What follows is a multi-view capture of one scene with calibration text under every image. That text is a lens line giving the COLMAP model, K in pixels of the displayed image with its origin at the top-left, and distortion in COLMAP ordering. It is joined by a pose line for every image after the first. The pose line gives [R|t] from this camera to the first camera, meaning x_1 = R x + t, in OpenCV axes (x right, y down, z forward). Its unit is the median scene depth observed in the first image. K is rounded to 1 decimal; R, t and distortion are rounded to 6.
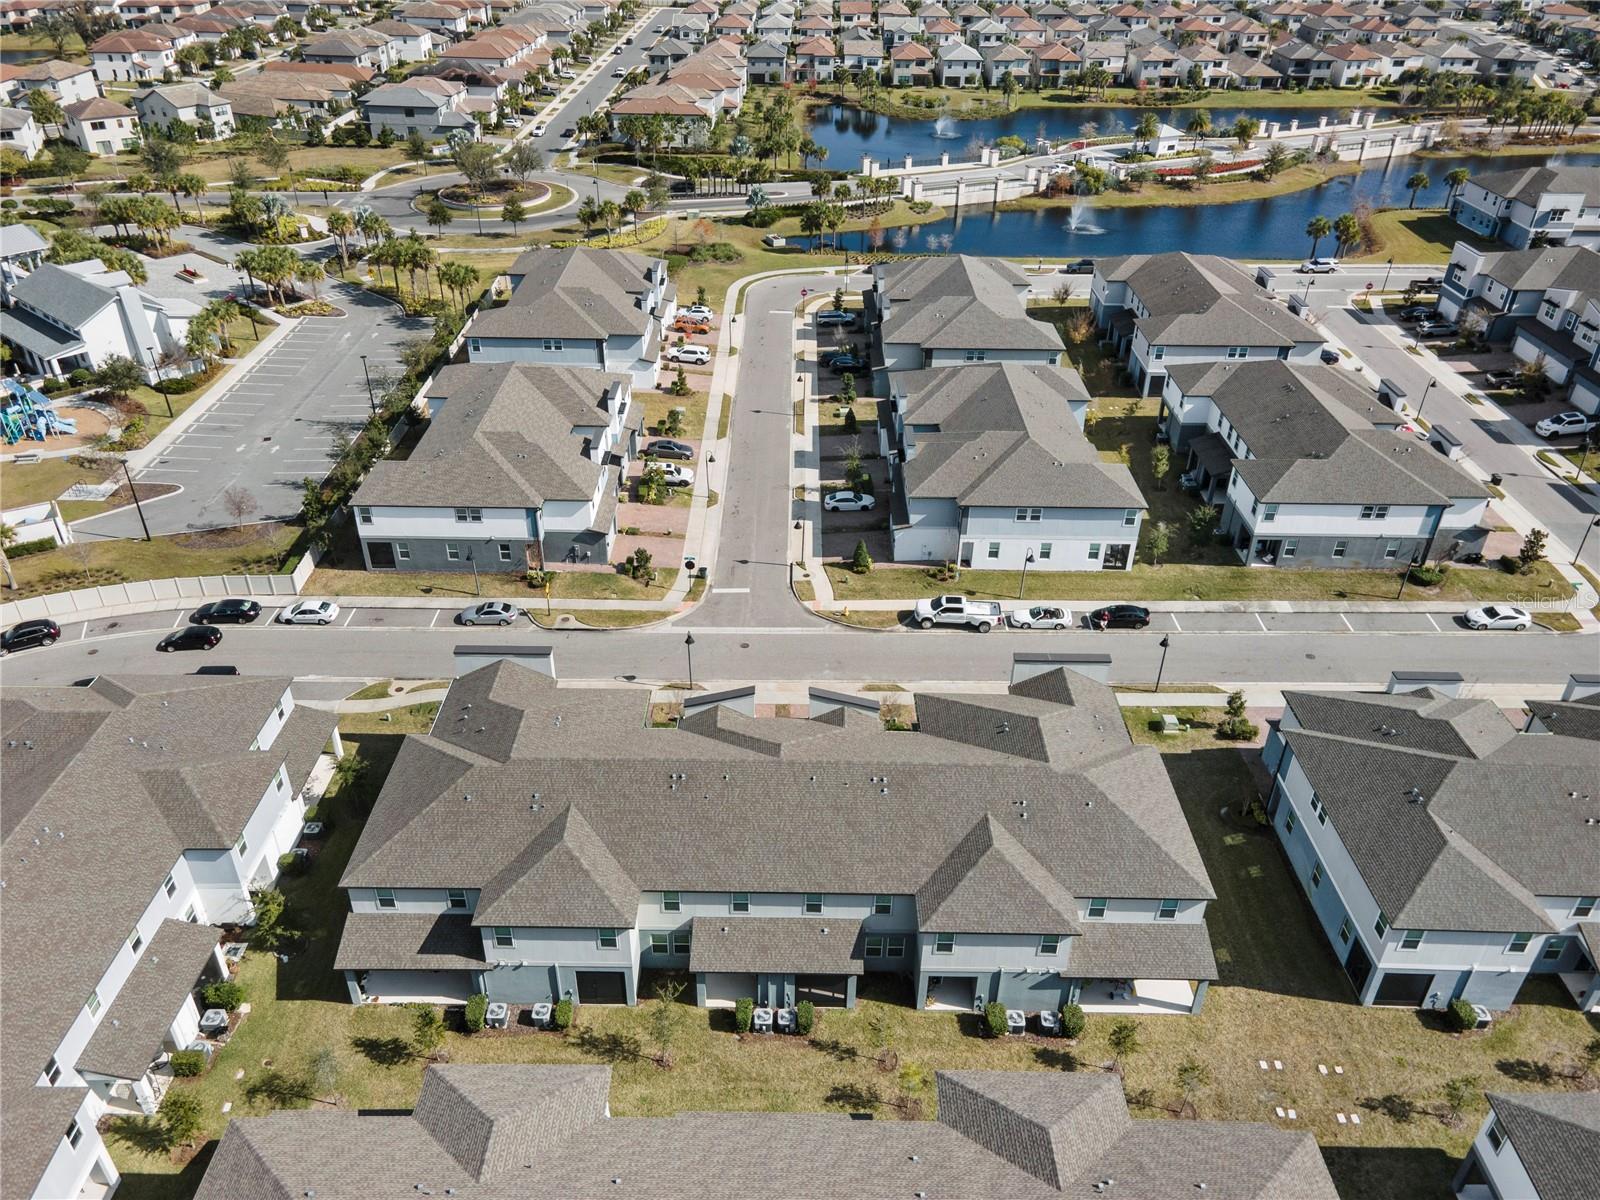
lens RADIAL K [[1166.9, 0, 794.1], [0, 1166.9, 587.0], [0, 0, 1]] dist [0.037760, 0.006029]
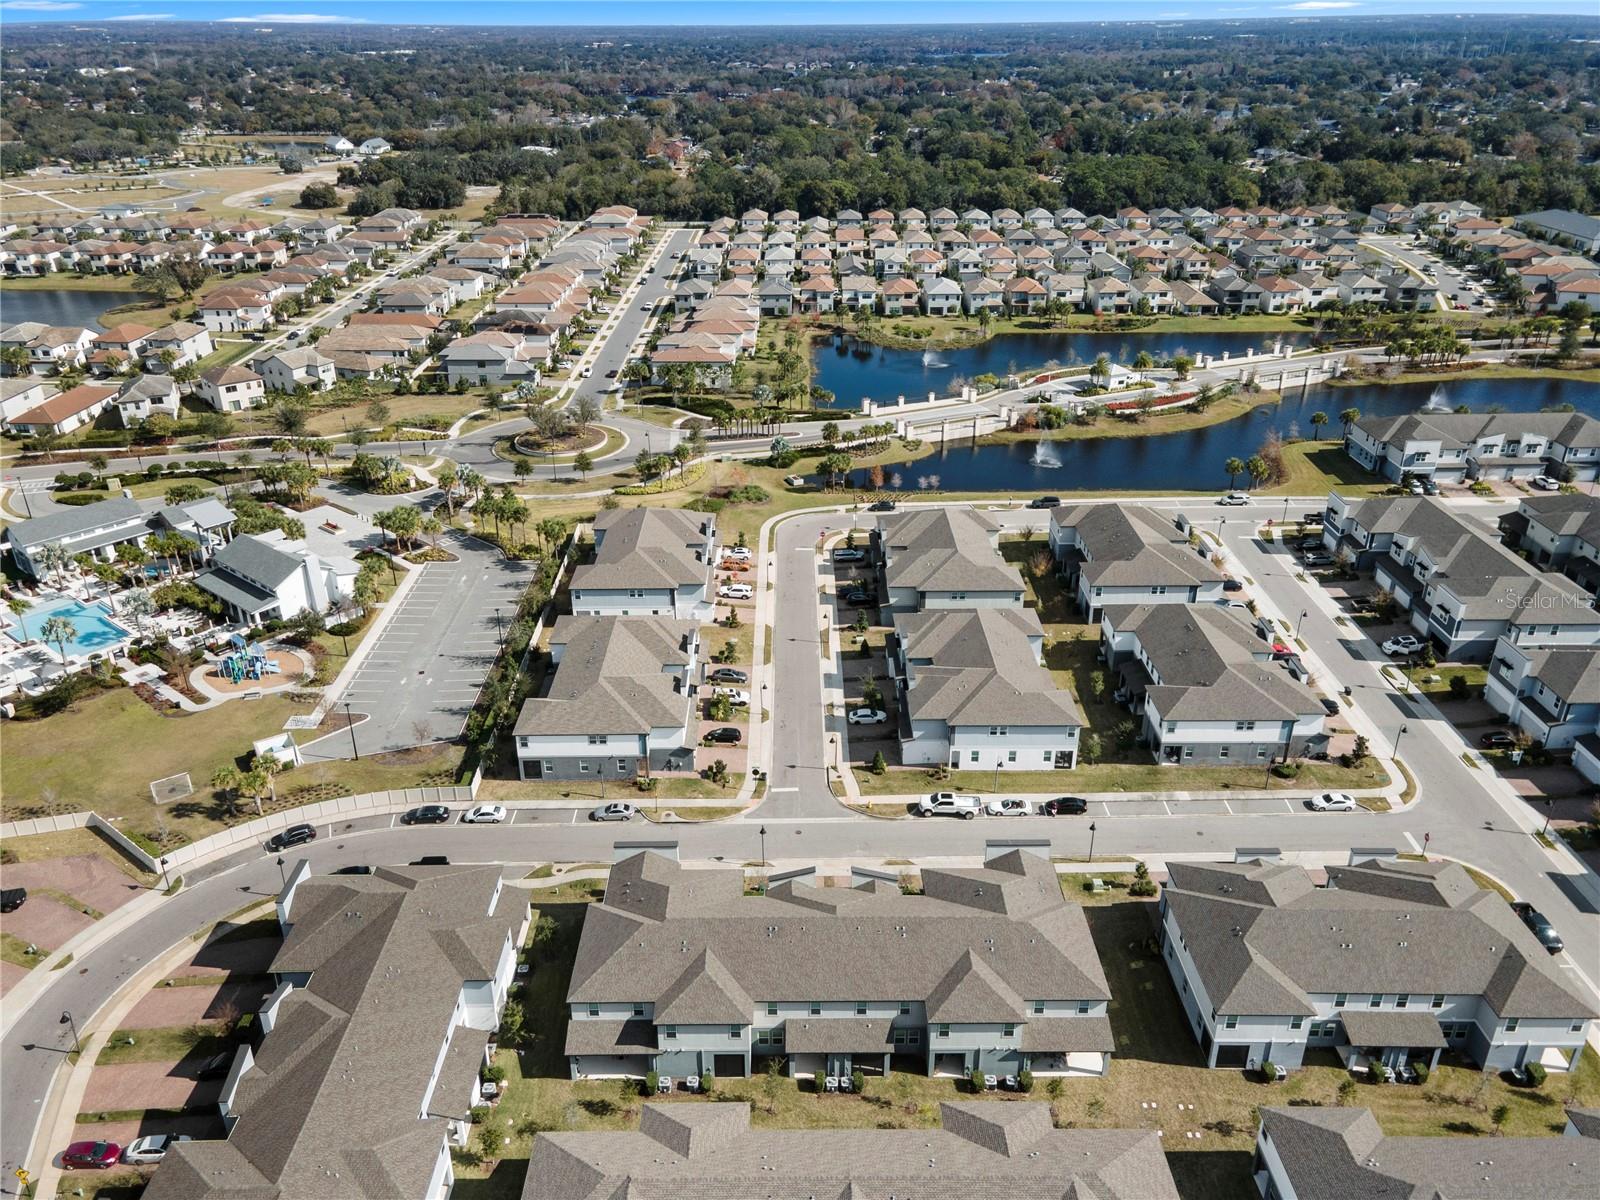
lens RADIAL K [[1166.9, 0, 792.4], [0, 1166.9, 601.8], [0, 0, 1]] dist [0.037760, 0.006029]
pose [[0.999789, -0.020482, -0.001751, -0.034844], [0.020153, 0.993403, -0.112888, -0.055671], [0.004051, 0.112829, 0.993606, -0.357553]]
